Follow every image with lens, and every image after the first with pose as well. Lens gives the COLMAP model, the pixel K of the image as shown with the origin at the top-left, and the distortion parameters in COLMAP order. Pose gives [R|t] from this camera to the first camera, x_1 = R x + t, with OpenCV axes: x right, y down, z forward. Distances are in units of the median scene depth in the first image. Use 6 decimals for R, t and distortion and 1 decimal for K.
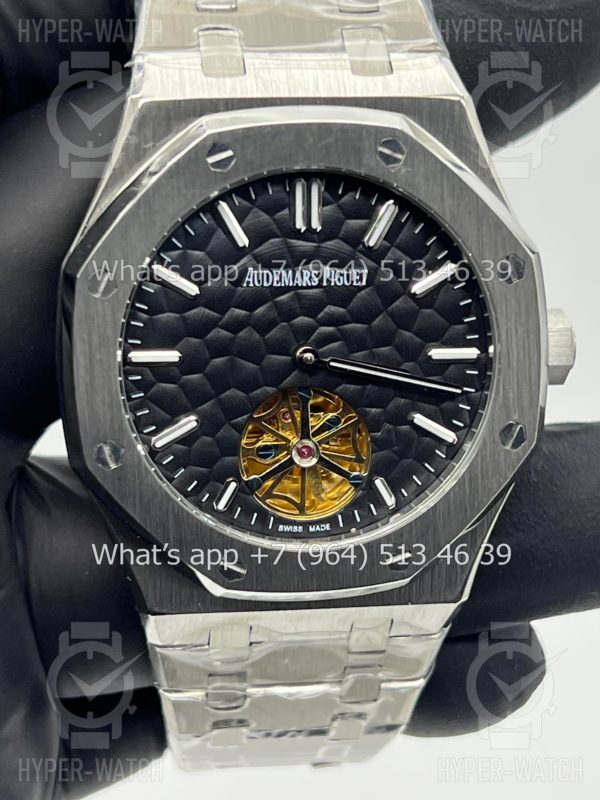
lens RADIAL K [[1885.9, 0, 298.5], [0, 1885.9, 397.0], [0, 0, 1]] dist [0.269276, 0.000000]
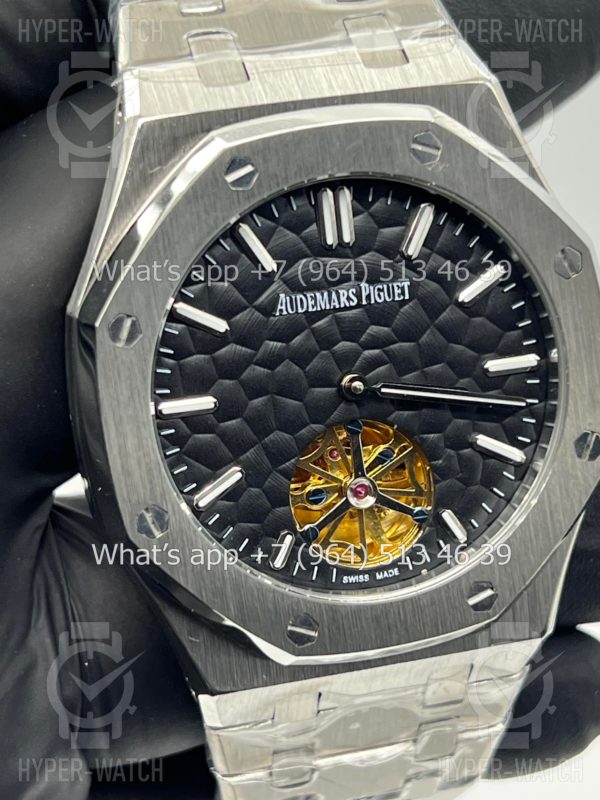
lens RADIAL K [[1885.9, 0, 297.3], [0, 1885.9, 397.5], [0, 0, 1]] dist [0.269276, 0.000000]
pose [[0.989517, -0.116933, 0.084753, -0.098141], [0.117819, 0.993020, -0.005511, -0.013921], [-0.083517, 0.015439, 0.996387, 0.110069]]
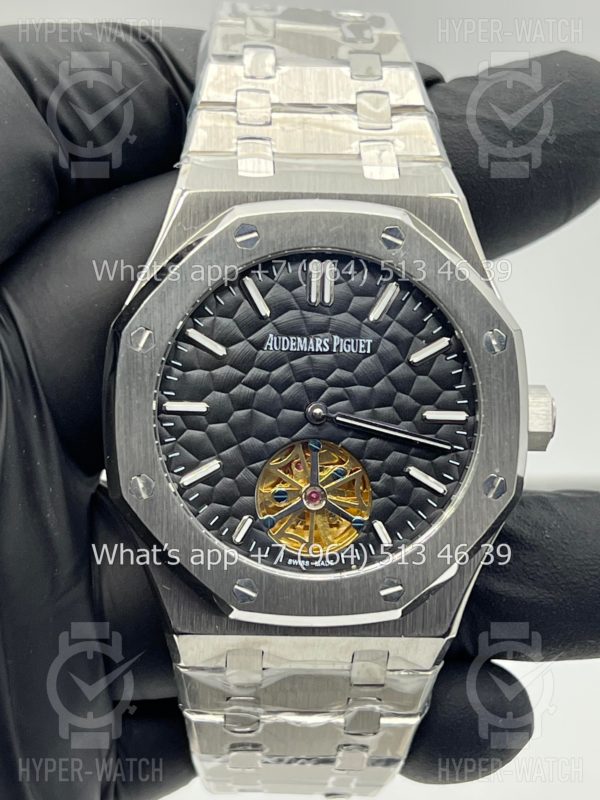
lens RADIAL K [[1885.9, 0, 298.8], [0, 1885.9, 403.0], [0, 0, 1]] dist [0.269276, 0.000000]
pose [[0.996957, 0.029565, -0.072128, 0.076455], [-0.037942, 0.992325, -0.117691, 0.109351], [0.068095, 0.120070, 0.990427, -0.149538]]
